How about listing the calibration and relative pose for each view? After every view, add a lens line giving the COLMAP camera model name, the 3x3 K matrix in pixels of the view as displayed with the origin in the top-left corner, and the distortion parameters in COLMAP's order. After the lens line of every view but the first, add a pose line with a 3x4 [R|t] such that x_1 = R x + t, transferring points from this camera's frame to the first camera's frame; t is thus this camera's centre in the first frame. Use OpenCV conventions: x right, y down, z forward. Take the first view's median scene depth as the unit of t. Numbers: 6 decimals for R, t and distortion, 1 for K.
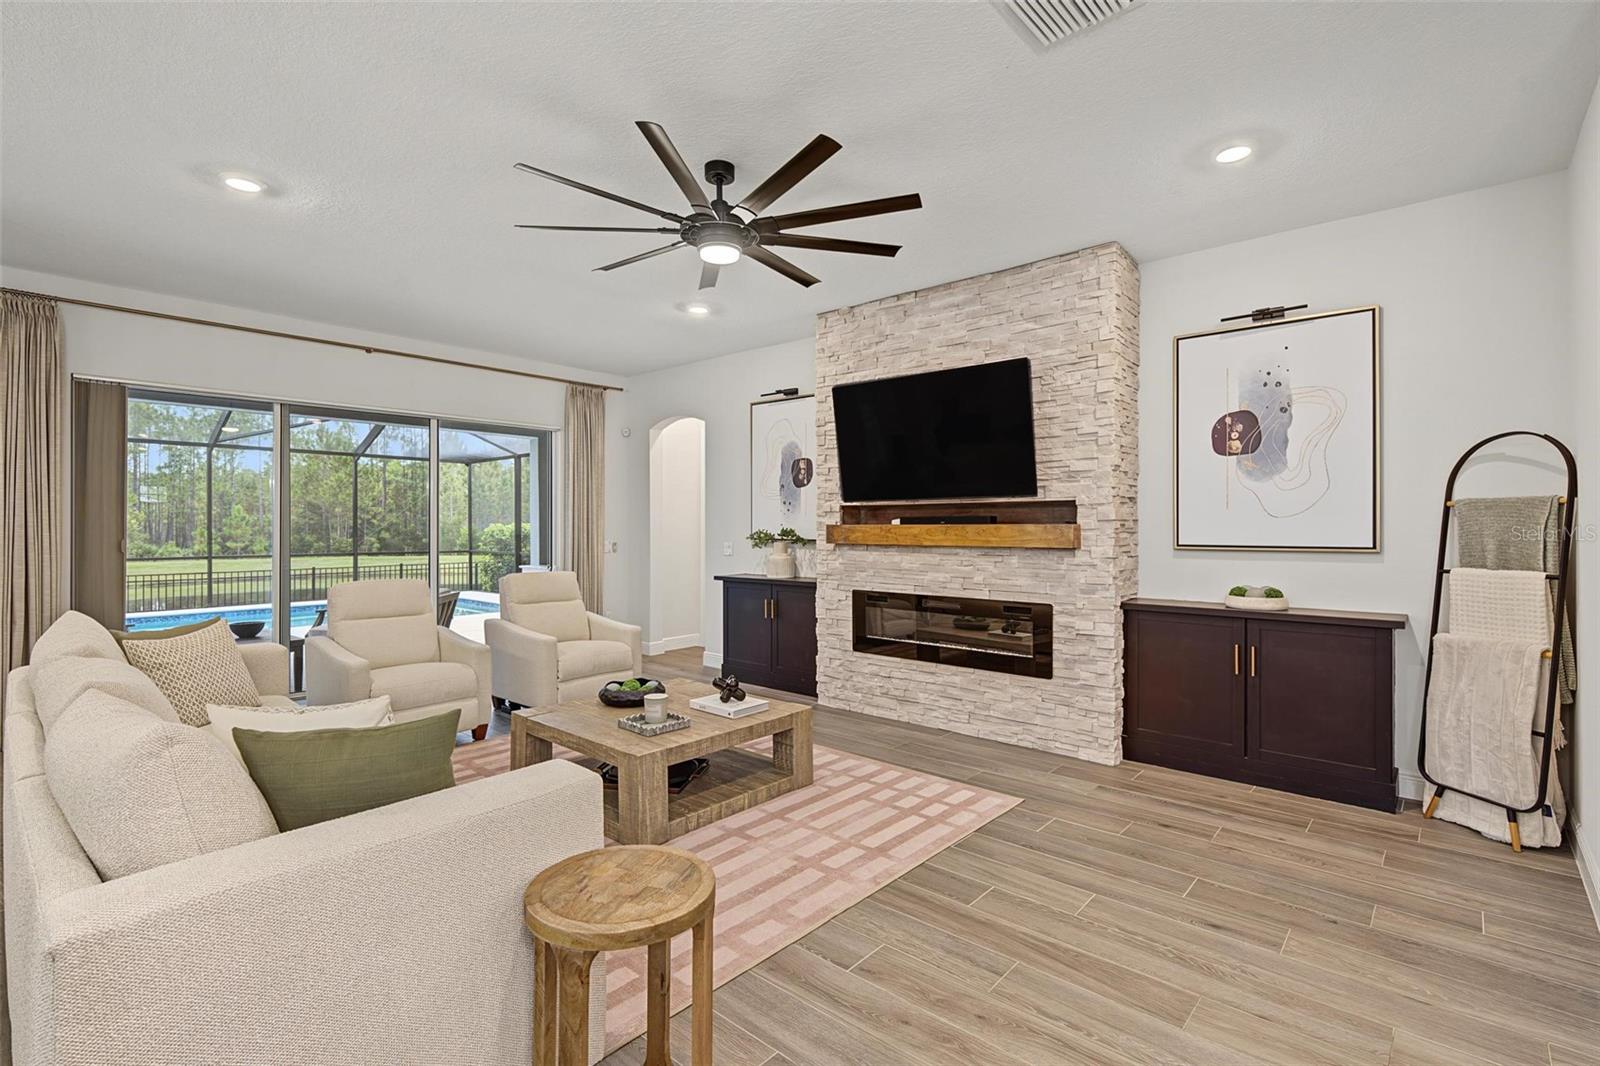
lens RADIAL K [[761.5, 0, 806.8], [0, 761.5, 526.1], [0, 0, 1]] dist [0.000634, -0.000935]
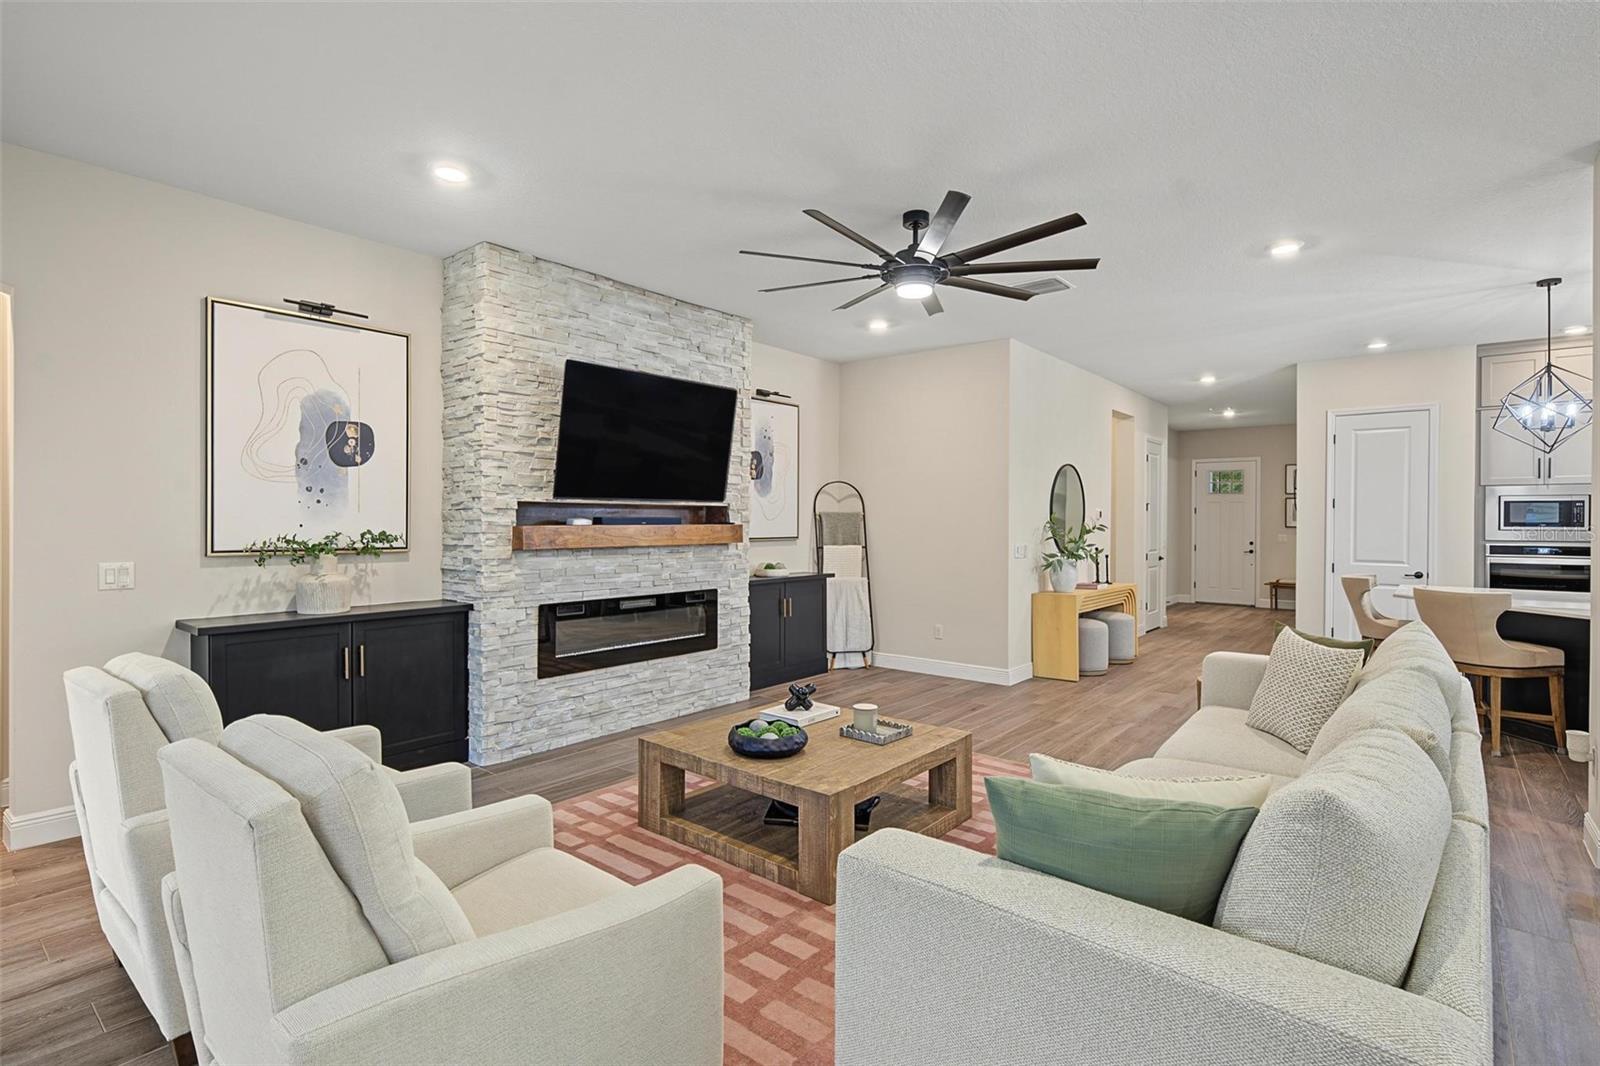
lens RADIAL K [[783.0, 0, 796.4], [0, 783.0, 529.0], [0, 0, 1]] dist [0.005823, -0.000384]
pose [[-0.048275, -0.010464, 0.998779, -0.915491], [-0.001427, 0.999945, 0.010407, -0.008164], [-0.998833, -0.000923, -0.048287, 0.880995]]
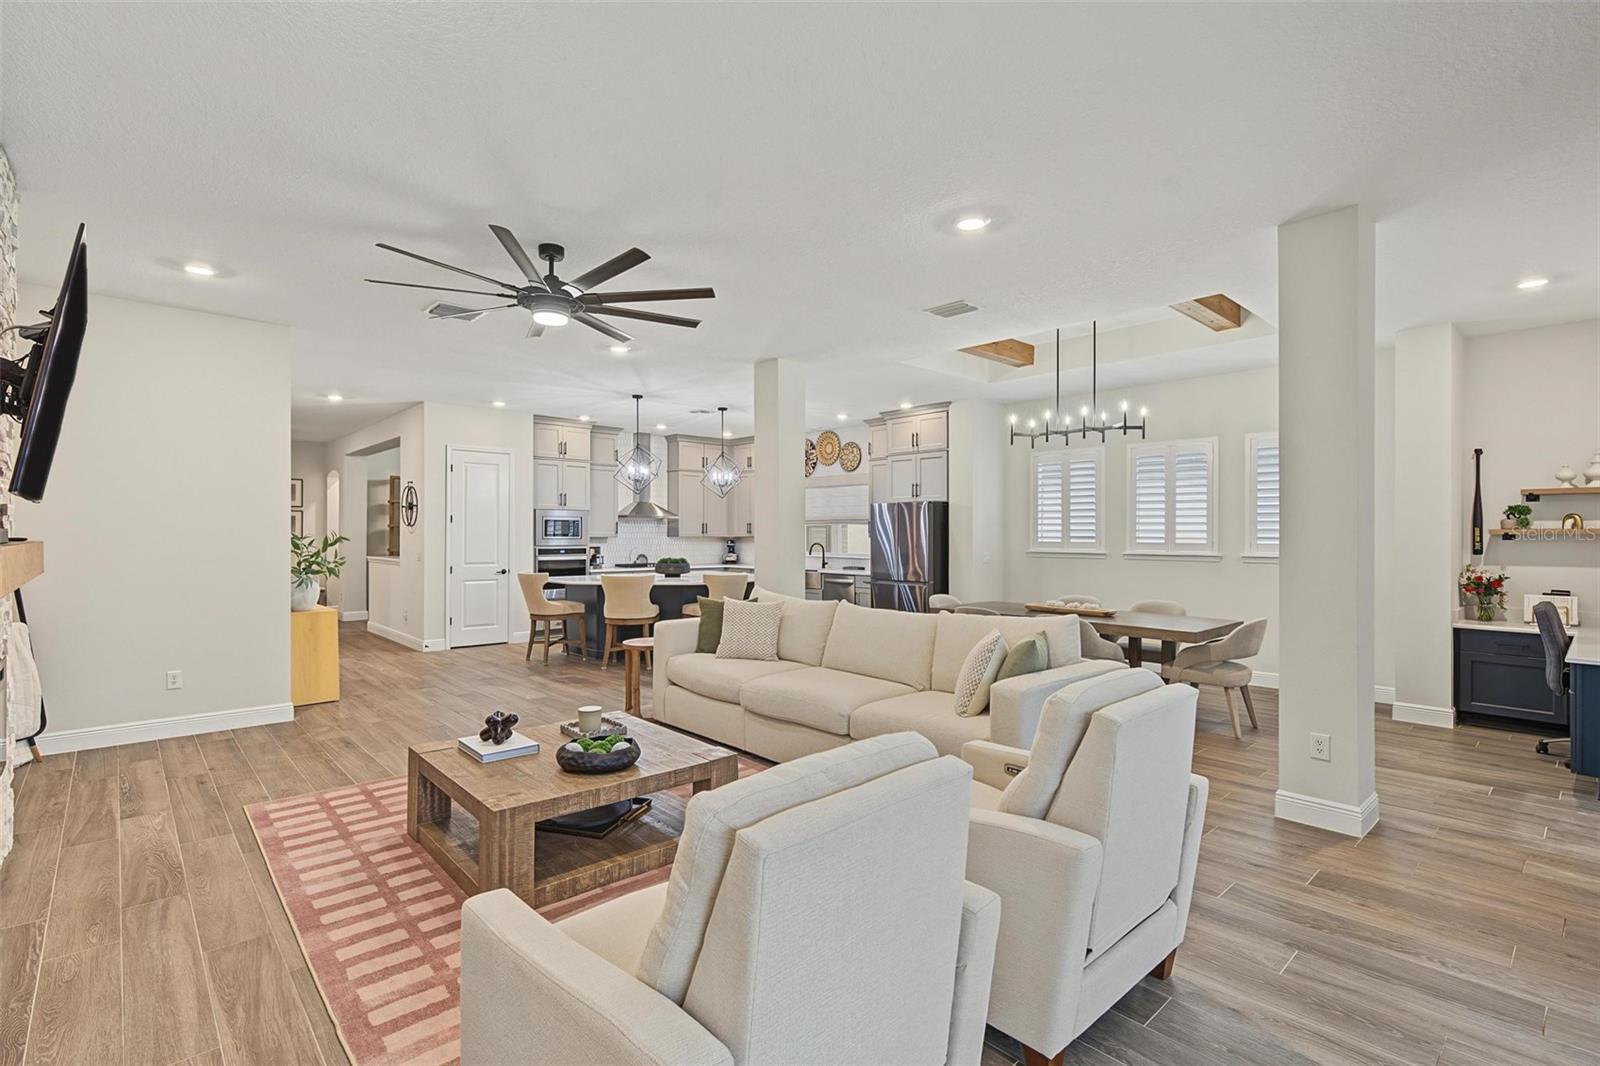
lens RADIAL K [[761.5, 0, 789.2], [0, 761.5, 533.4], [0, 0, 1]] dist [0.000634, -0.000935]
pose [[-0.995509, -0.002198, 0.094638, -0.423131], [-0.002101, 0.999997, 0.001122, -0.011607], [-0.094640, 0.000918, -0.995511, 1.568085]]
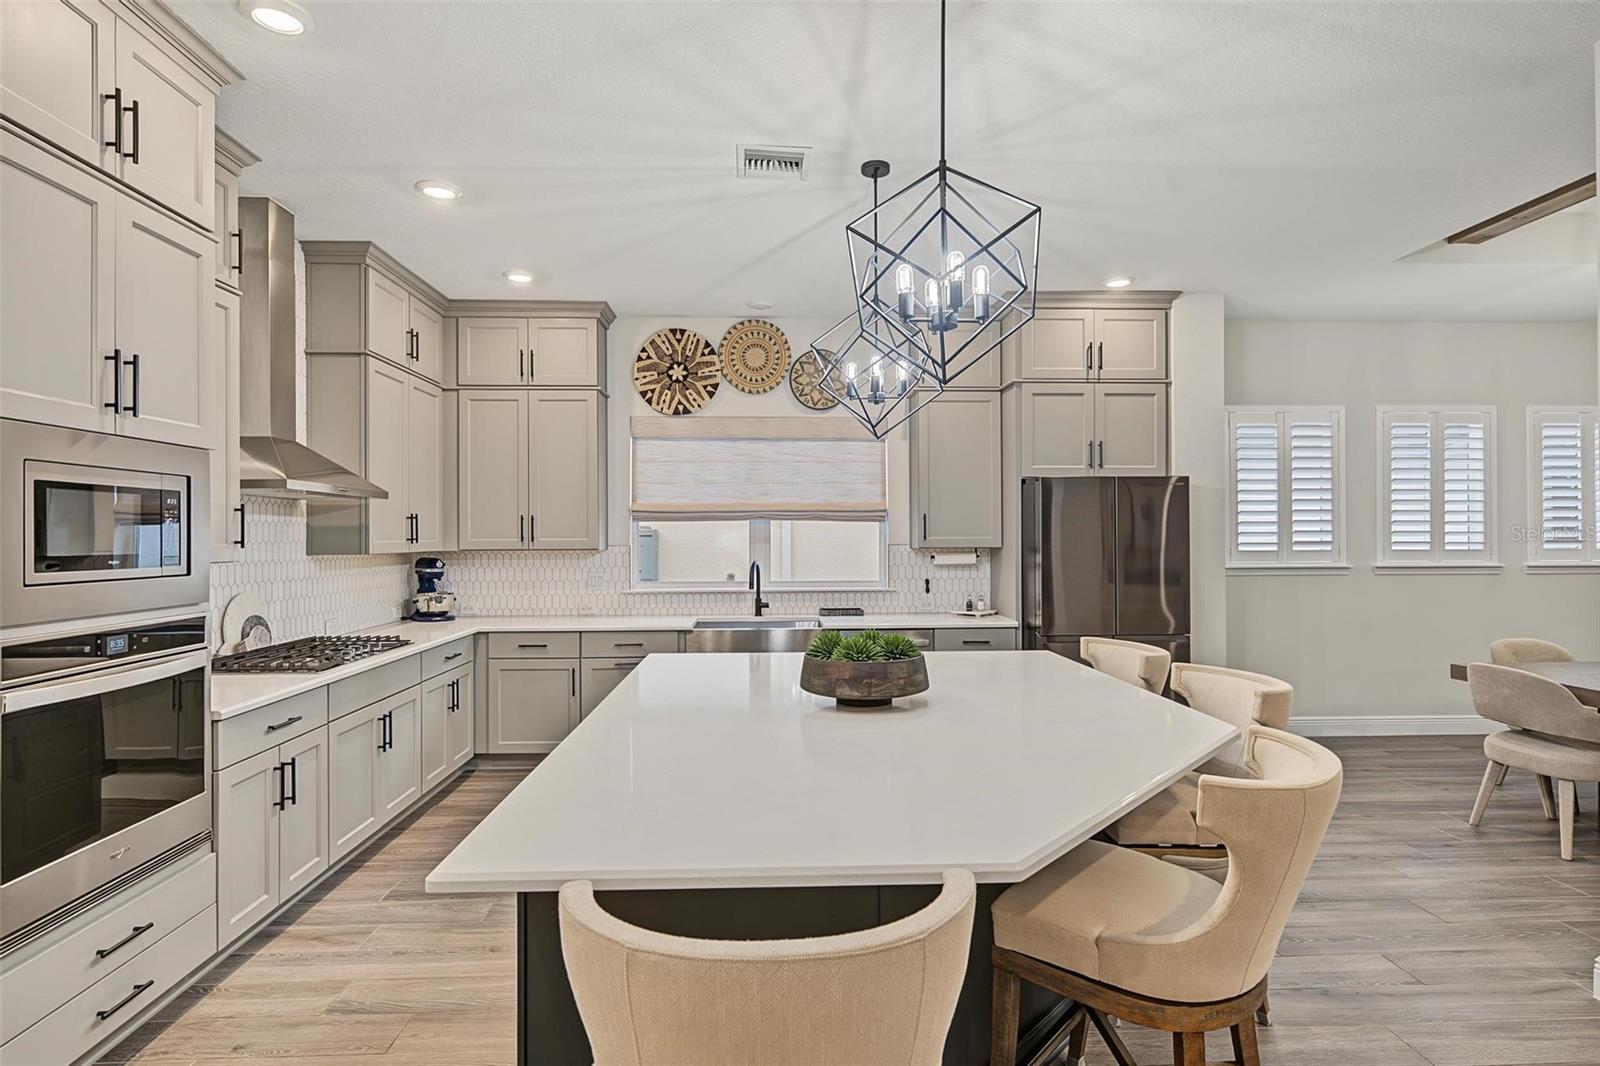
lens RADIAL K [[819.9, 0, 796.4], [0, 819.9, 529.7], [0, 0, 1]] dist [0.001137, -0.001065]
pose [[-0.706233, -0.001290, -0.707979, 0.476268], [0.002394, 0.999988, -0.004211, -0.018192], [0.707976, -0.004669, -0.706221, 0.081258]]
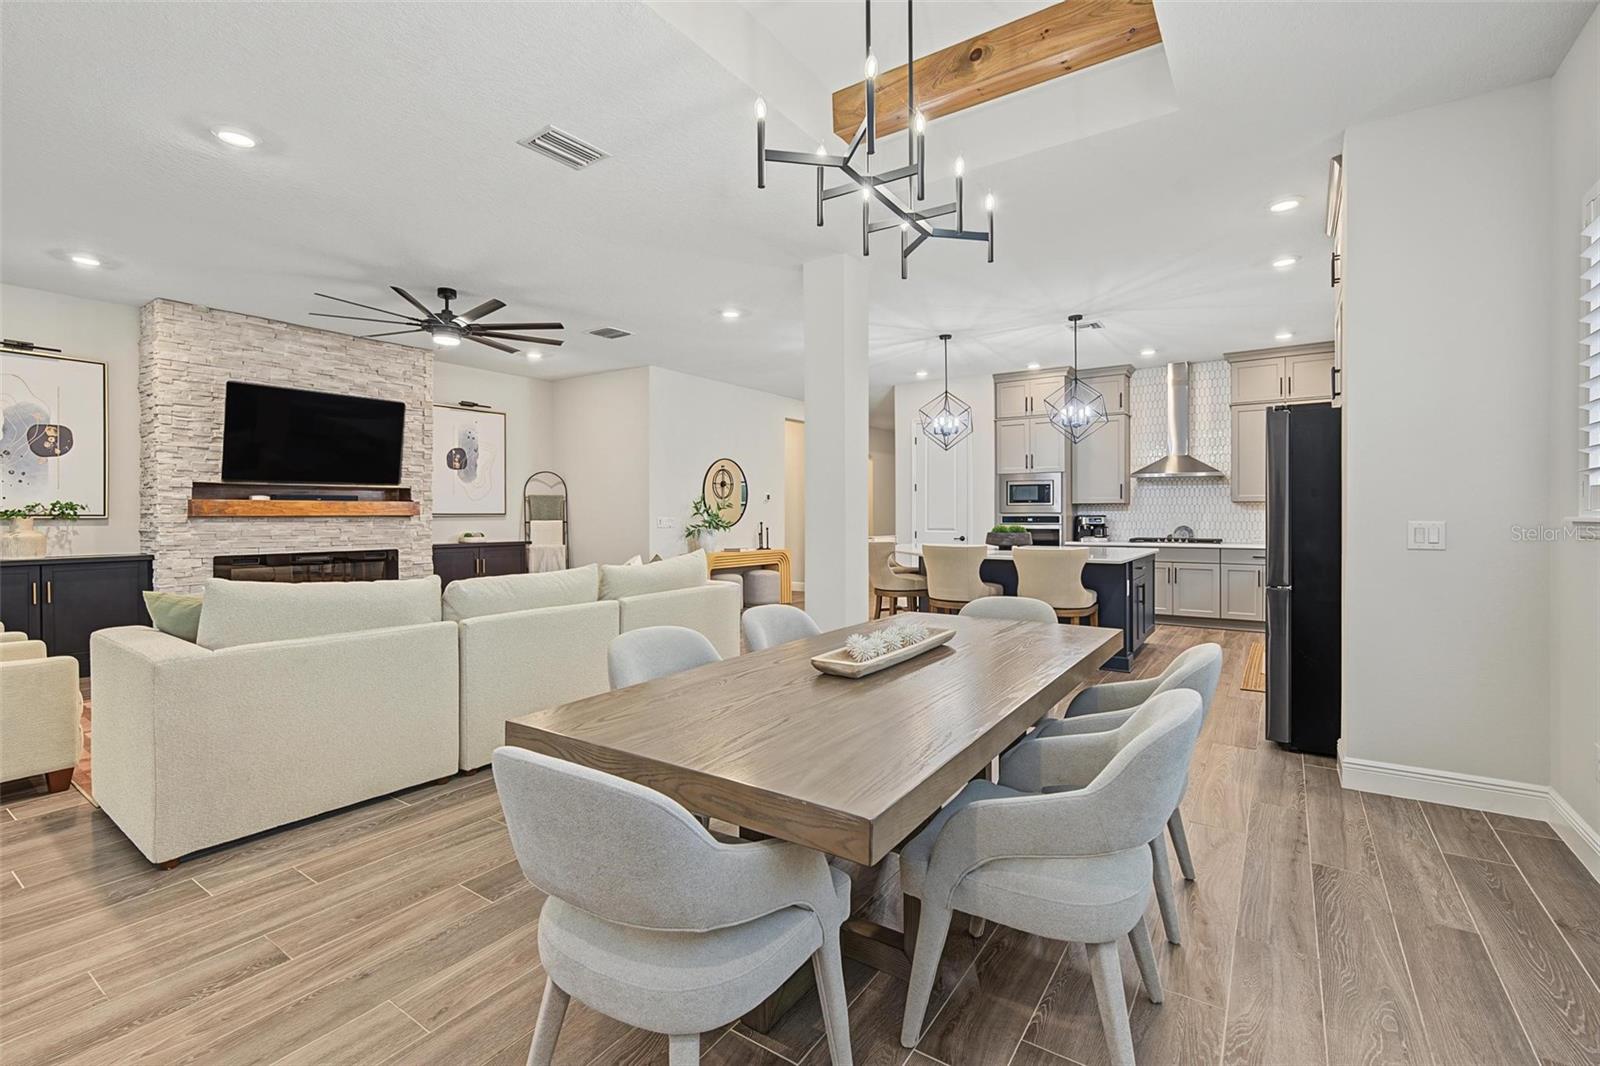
lens RADIAL K [[704.9, 0, 790.1], [0, 704.9, 518.3], [0, 0, 1]] dist [-0.001217, -0.000667]
pose [[-0.134578, -0.004520, 0.990893, -1.271413], [0.004332, 0.999977, 0.005150, 0.028318], [-0.990893, 0.004986, -0.134556, 0.328500]]
